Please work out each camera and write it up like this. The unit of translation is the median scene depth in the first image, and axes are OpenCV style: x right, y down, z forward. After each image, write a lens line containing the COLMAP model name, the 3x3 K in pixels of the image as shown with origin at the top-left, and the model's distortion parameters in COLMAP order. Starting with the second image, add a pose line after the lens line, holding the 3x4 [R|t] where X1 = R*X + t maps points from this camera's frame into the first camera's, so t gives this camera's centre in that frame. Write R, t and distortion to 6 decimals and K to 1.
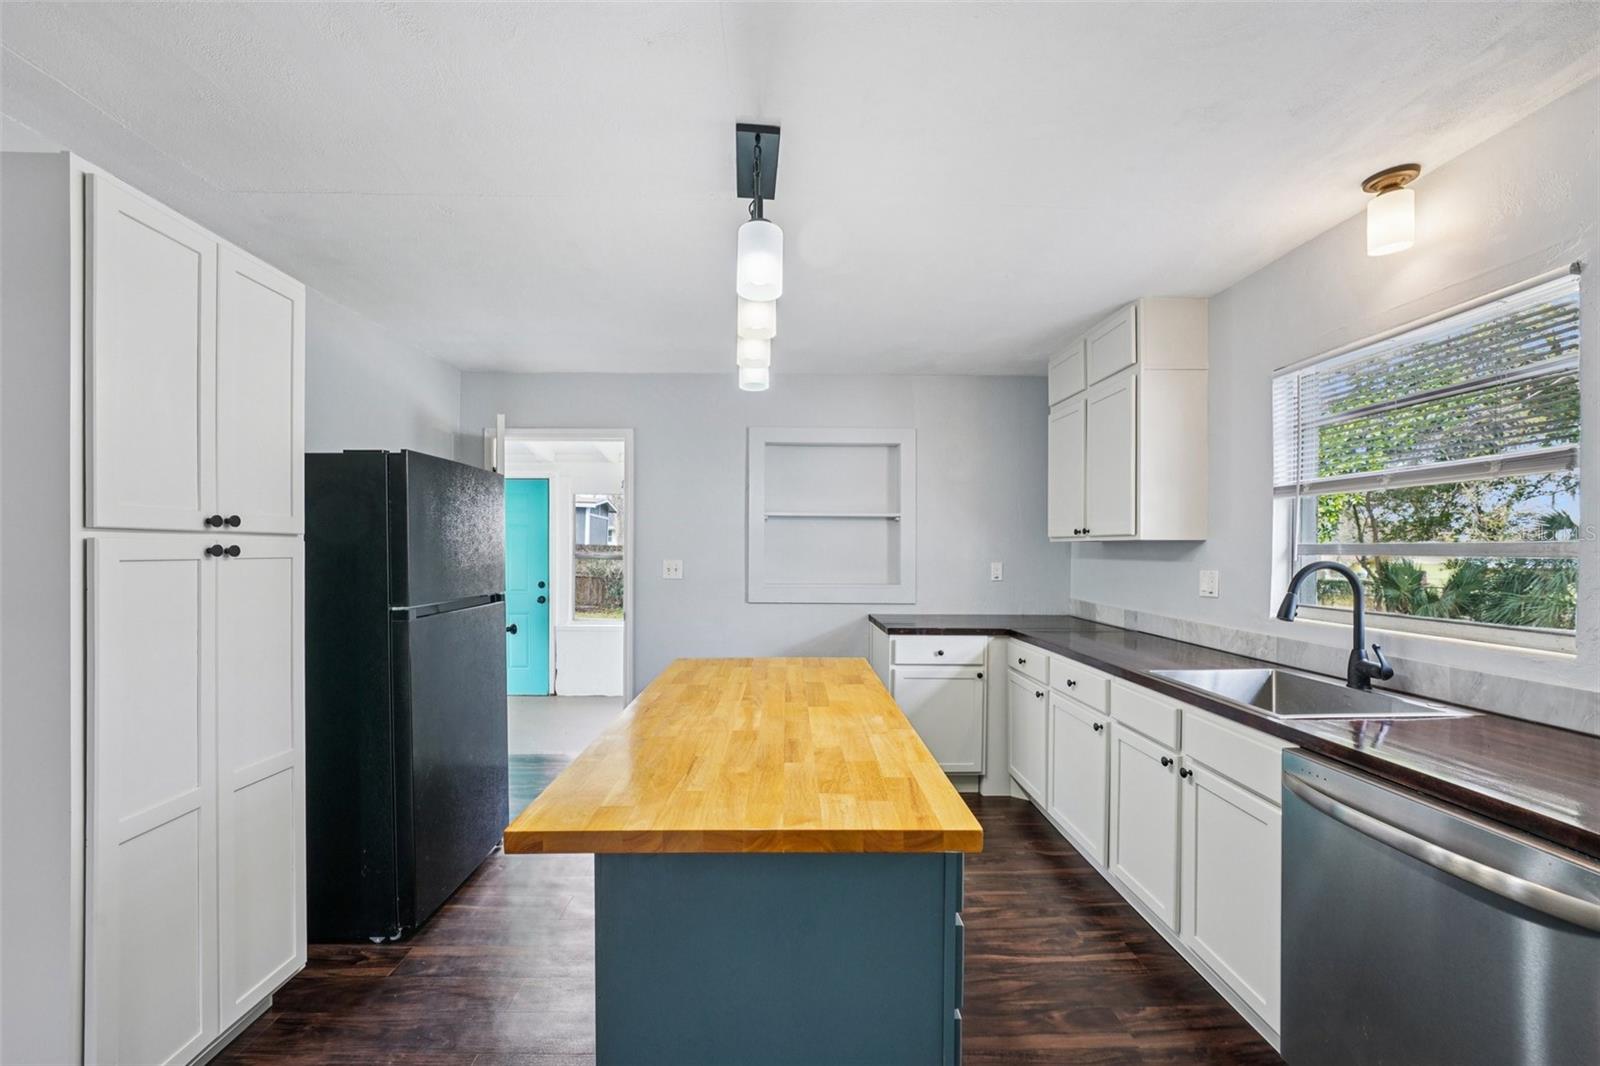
lens RADIAL K [[625.5, 0, 799.8], [0, 625.5, 546.0], [0, 0, 1]] dist [-0.002525, 0.000471]
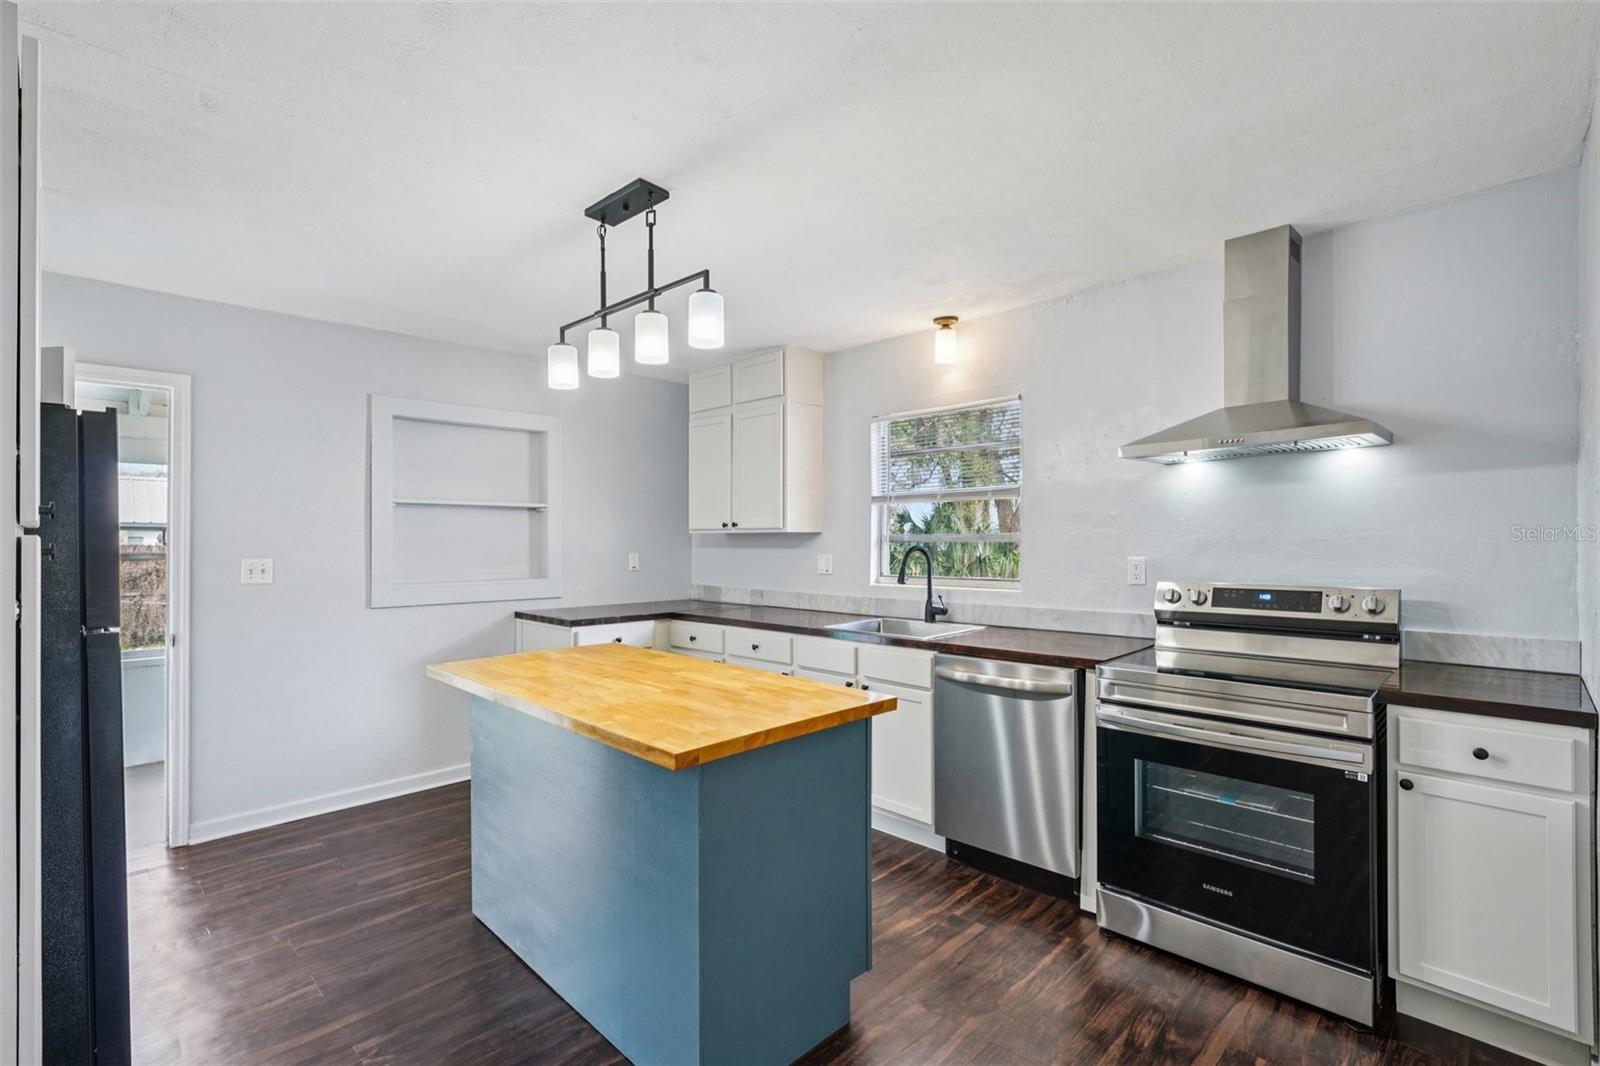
lens RADIAL K [[731.3, 0, 797.8], [0, 731.3, 538.6], [0, 0, 1]] dist [-0.000062, 0.000128]
pose [[0.724731, -0.006793, 0.688998, -0.566707], [0.004761, 0.999977, 0.004851, -0.004576], [-0.689015, -0.000235, 0.724747, -0.132908]]
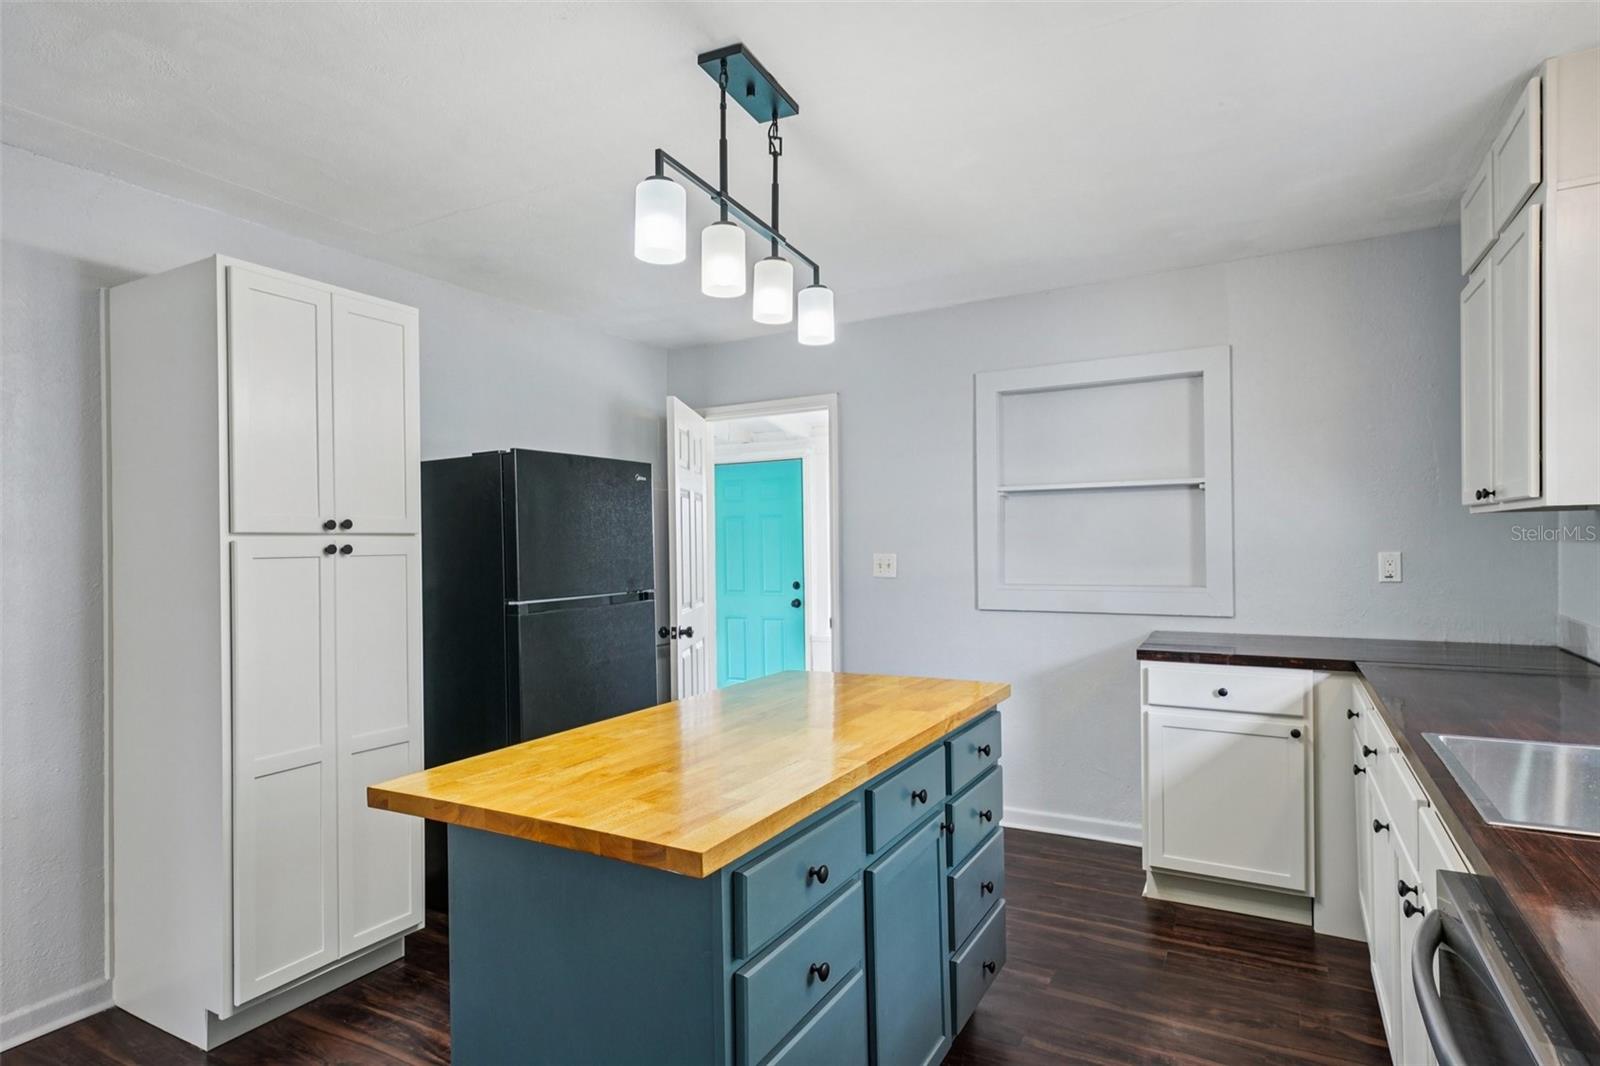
lens RADIAL K [[868.3, 0, 800.0], [0, 868.3, 533.0], [0, 0, 1]] dist [0.022322, -0.000867]
pose [[0.861471, -0.024056, -0.507237, 0.439373], [0.022367, 0.999705, -0.009425, 0.007584], [0.507315, -0.003226, 0.861755, 0.003663]]
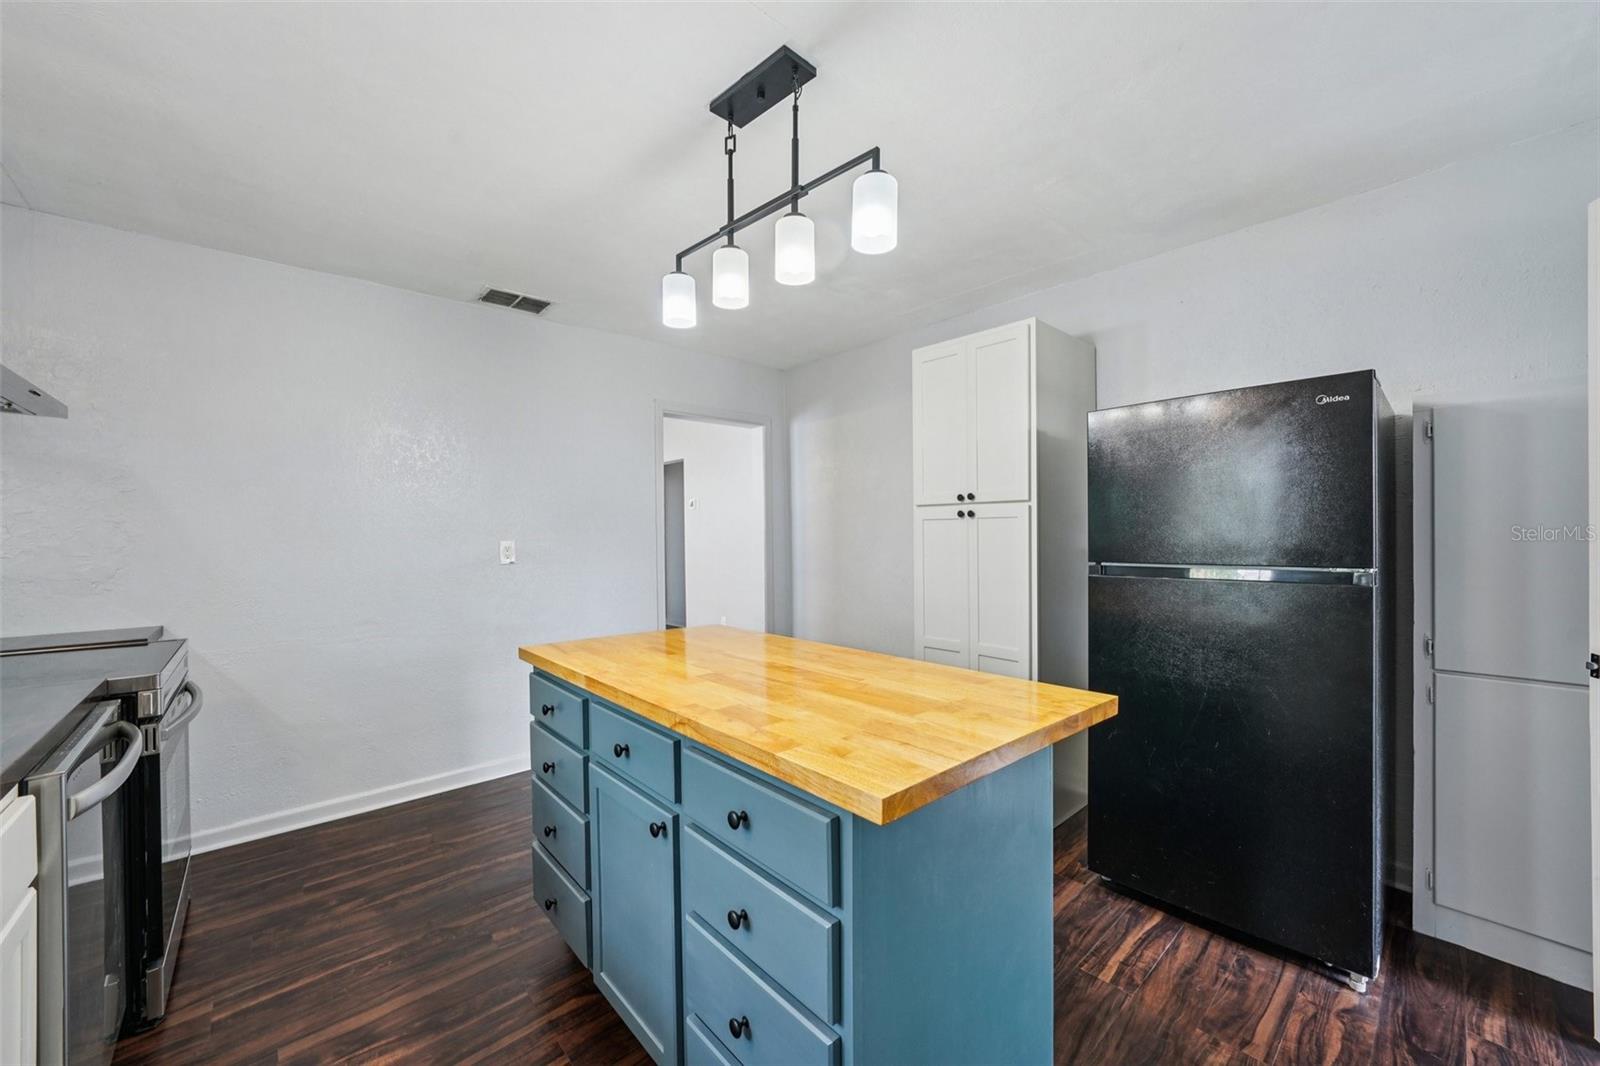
lens RADIAL K [[616.8, 0, 800.0], [0, 616.8, 533.0], [0, 0, 1]] dist [-0.000570, 0.000089]
pose [[-0.768041, -0.000877, -0.640401, 0.365621], [0.002308, 0.999989, -0.004137, 0.043961], [0.640397, -0.004655, -0.768030, 1.307186]]
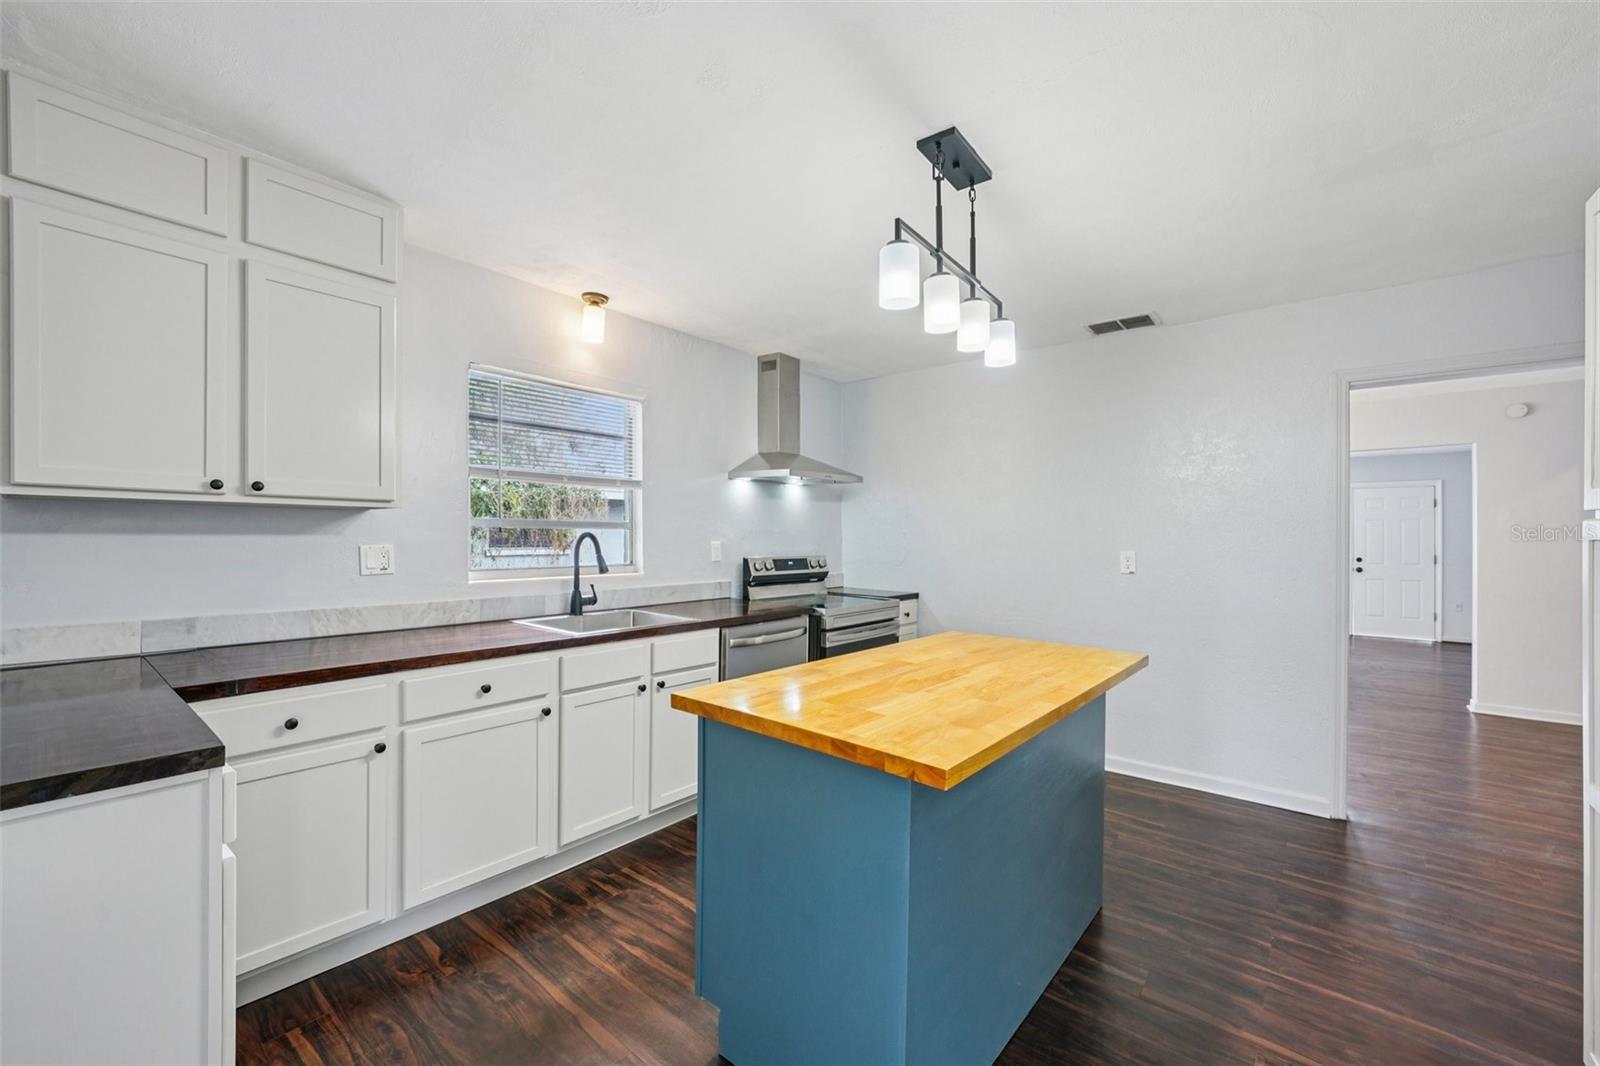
lens RADIAL K [[654.6, 0, 771.6], [0, 654.6, 535.3], [0, 0, 1]] dist [-0.000070, -0.000022]
pose [[-0.719430, -0.006883, 0.694531, -0.450860], [-0.012351, 0.999920, -0.002885, 0.025728], [-0.694456, -0.010654, -0.719457, 1.490679]]
